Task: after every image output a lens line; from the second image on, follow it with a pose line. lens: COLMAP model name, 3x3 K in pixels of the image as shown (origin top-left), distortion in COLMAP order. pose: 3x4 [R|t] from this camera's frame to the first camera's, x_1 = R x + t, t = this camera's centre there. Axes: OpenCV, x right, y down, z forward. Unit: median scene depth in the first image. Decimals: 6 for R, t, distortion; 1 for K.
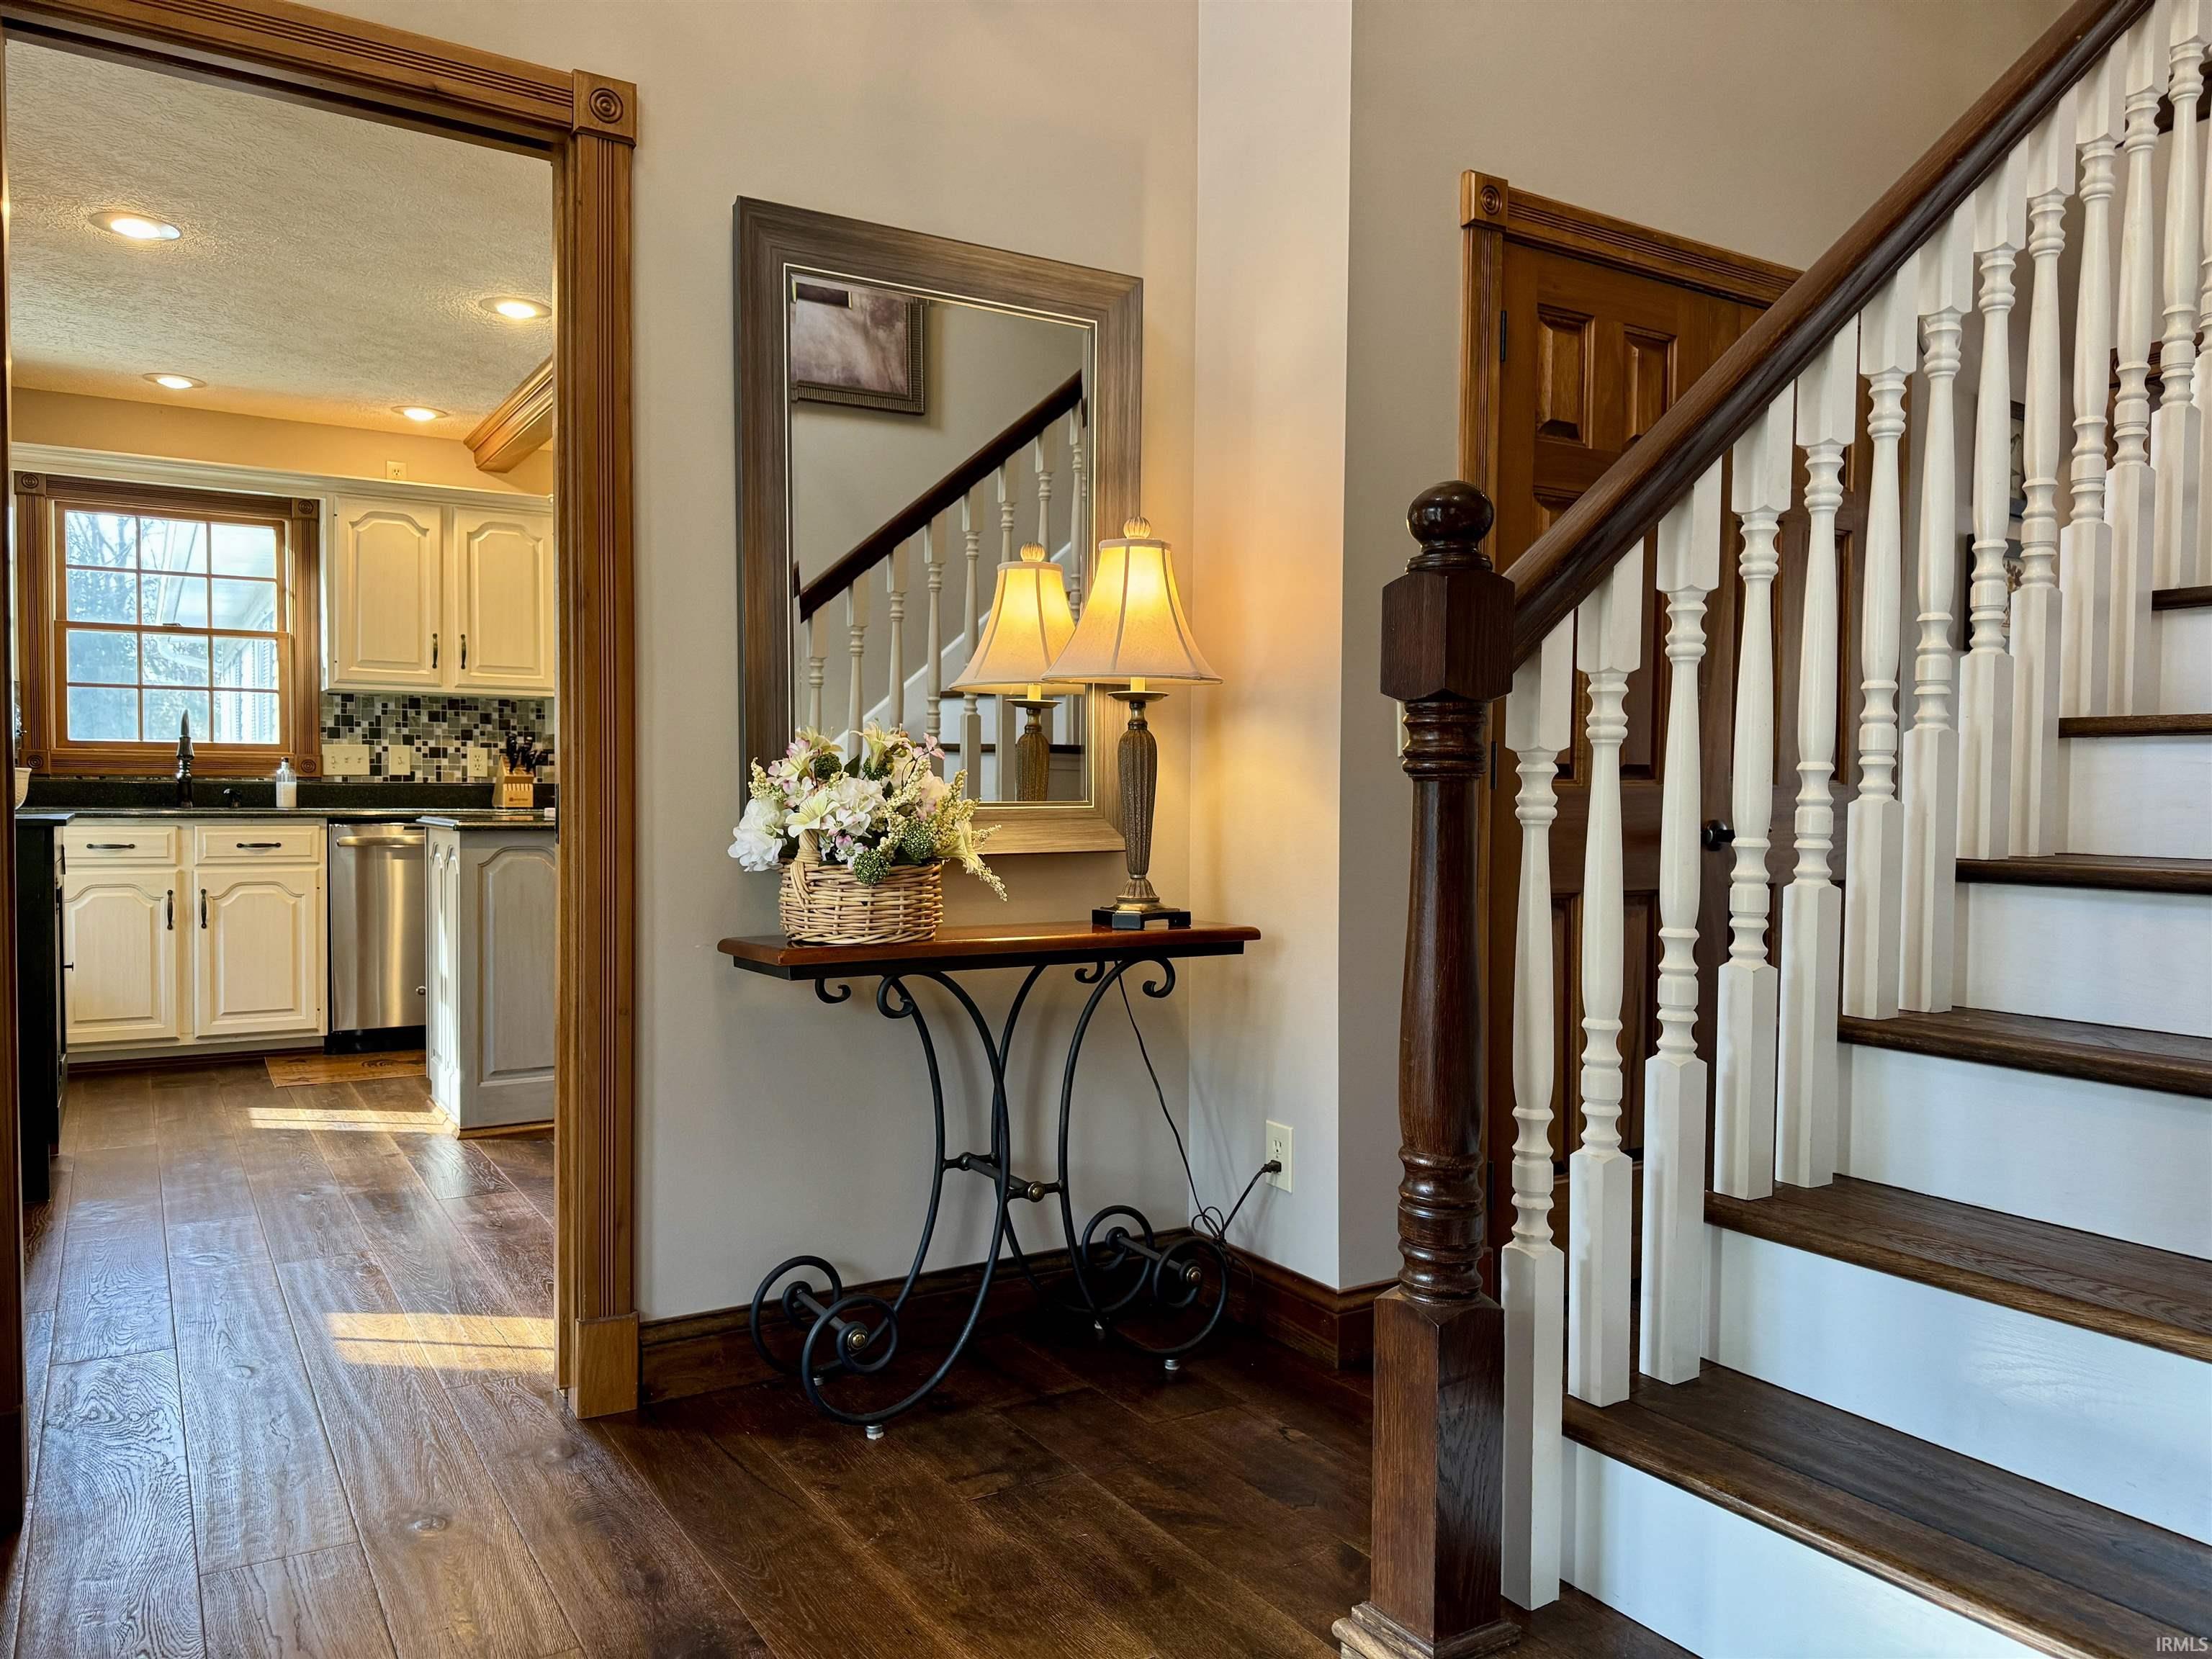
lens RADIAL K [[1567.0, 0, 1071.9], [0, 1567.0, 840.0], [0, 0, 1]] dist [0.028498, -0.006736]
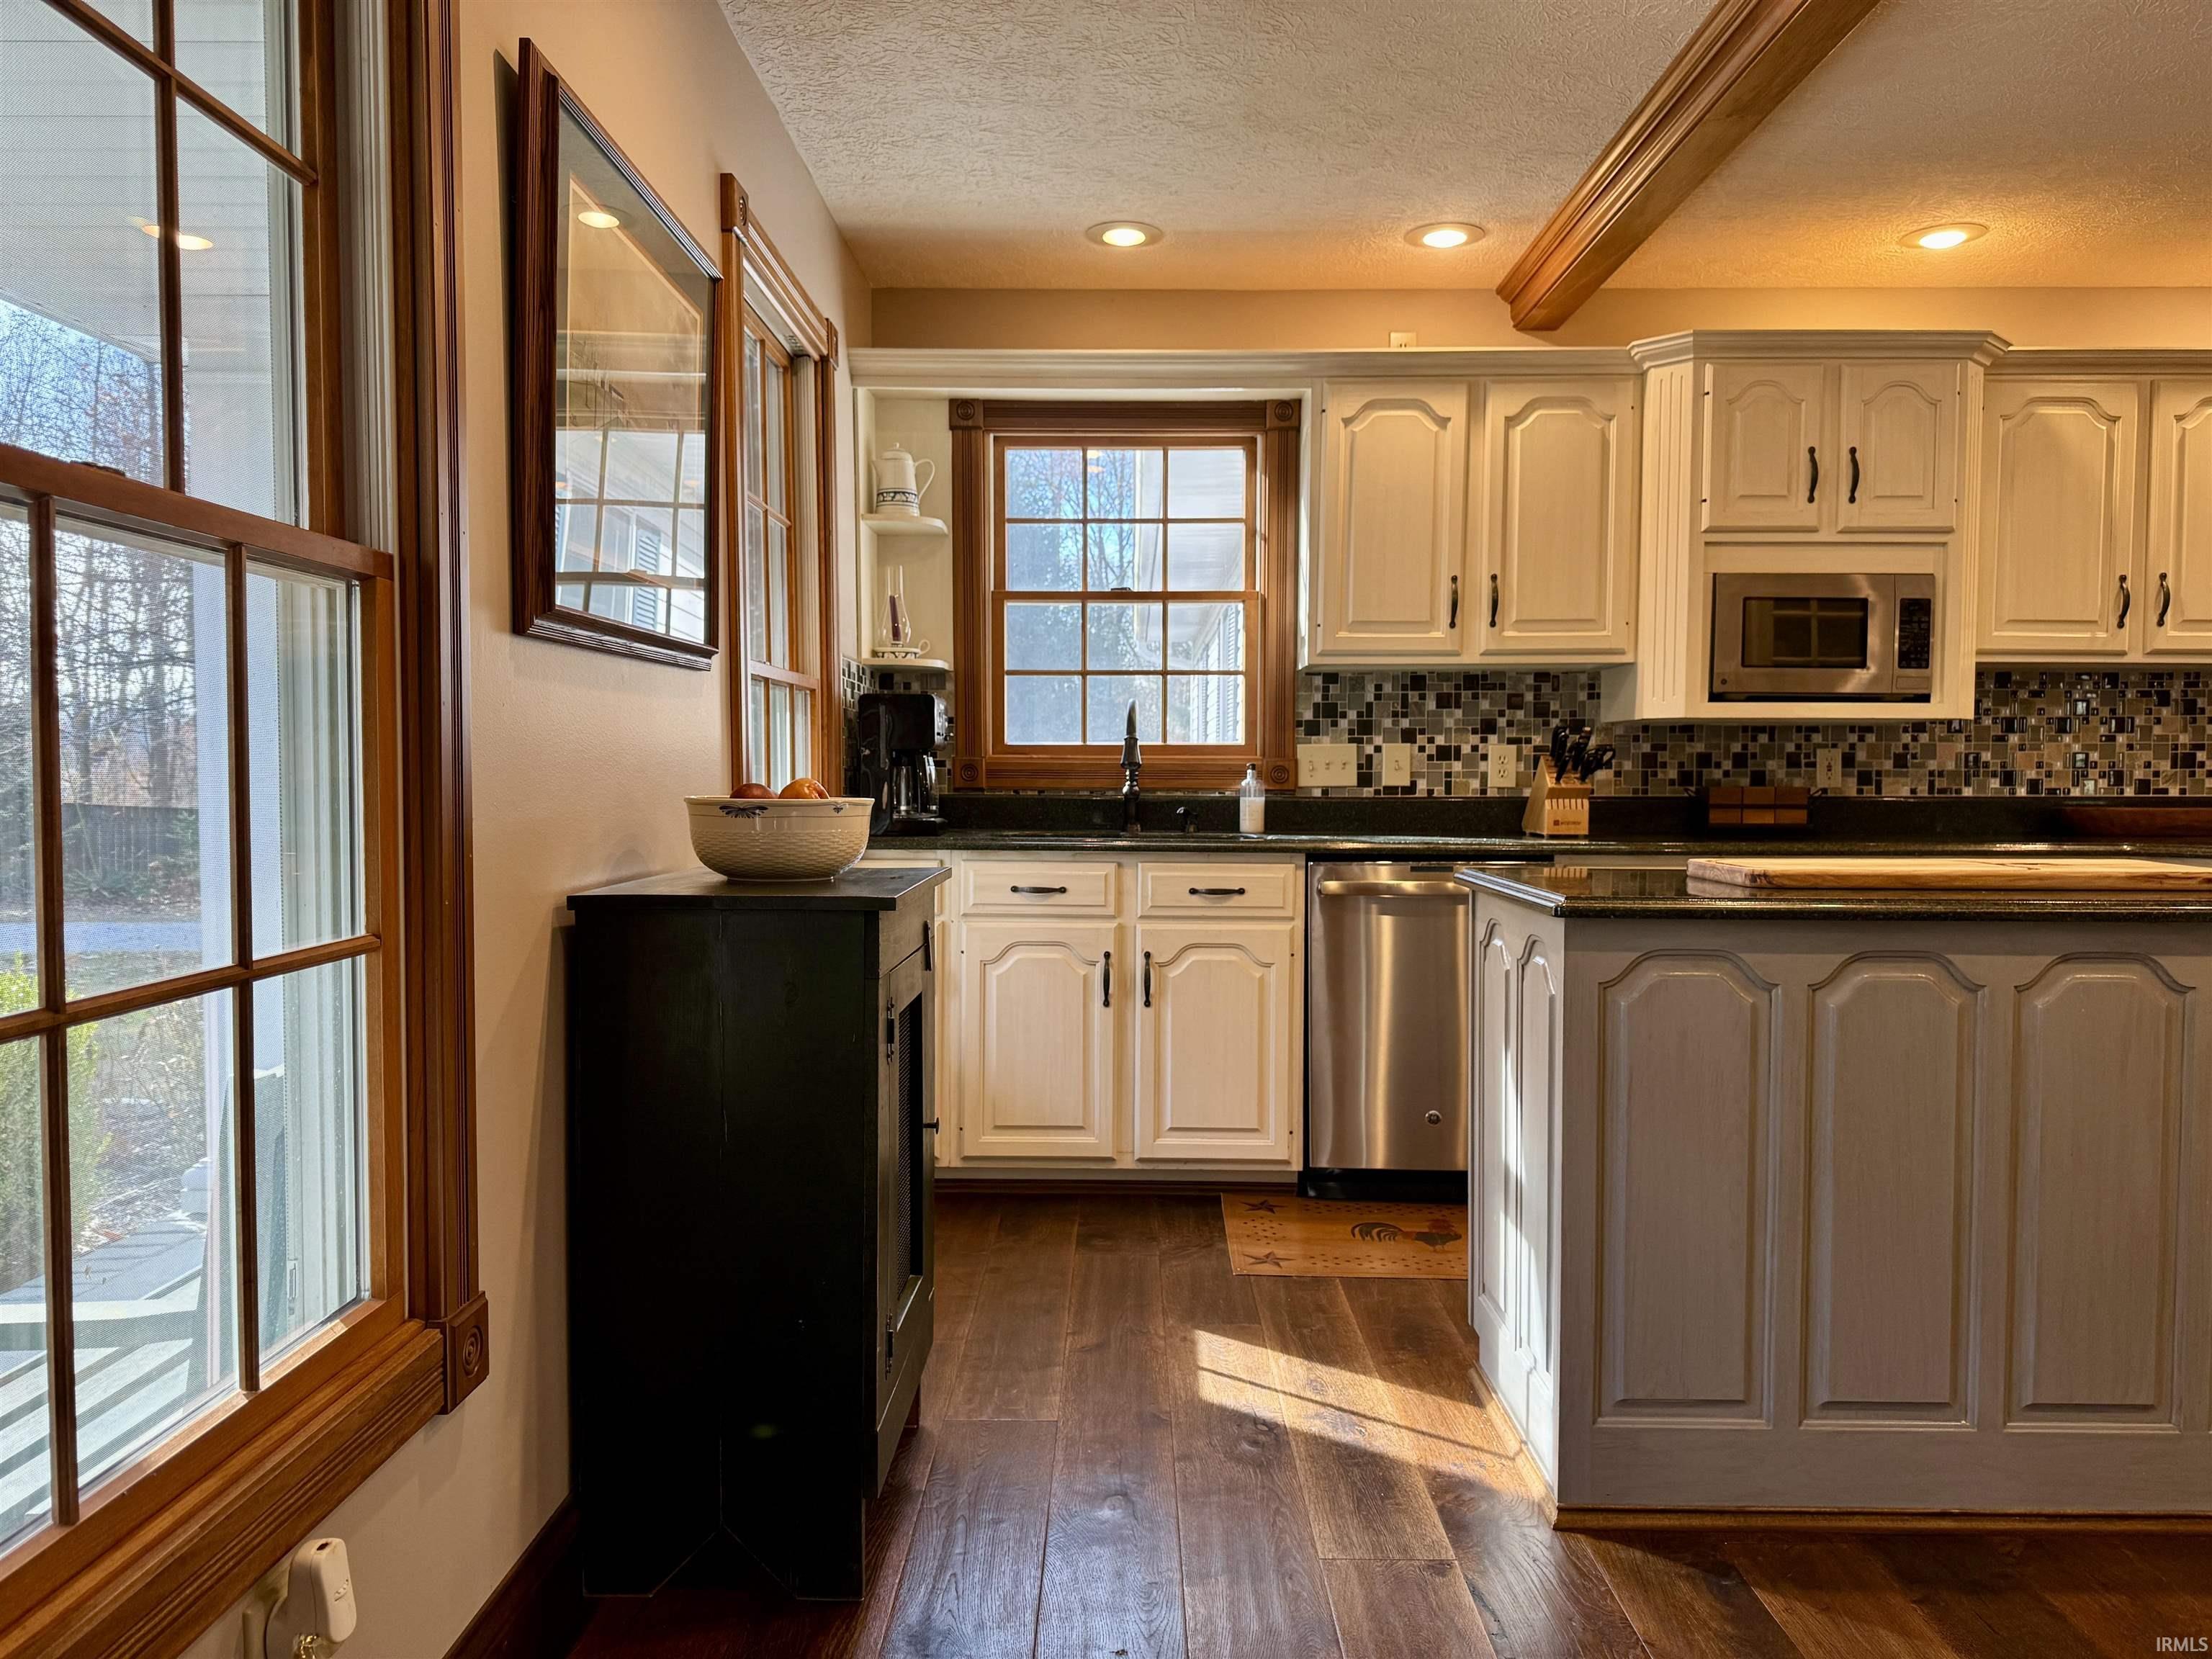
lens RADIAL K [[1573.1, 0, 1105.9], [0, 1573.1, 837.0], [0, 0, 1]] dist [0.047691, -0.002125]
pose [[0.851982, 0.015544, -0.523340, -0.180685], [-0.013309, 0.999879, 0.008031, -0.023852], [0.523401, 0.000123, 0.852086, 0.356579]]
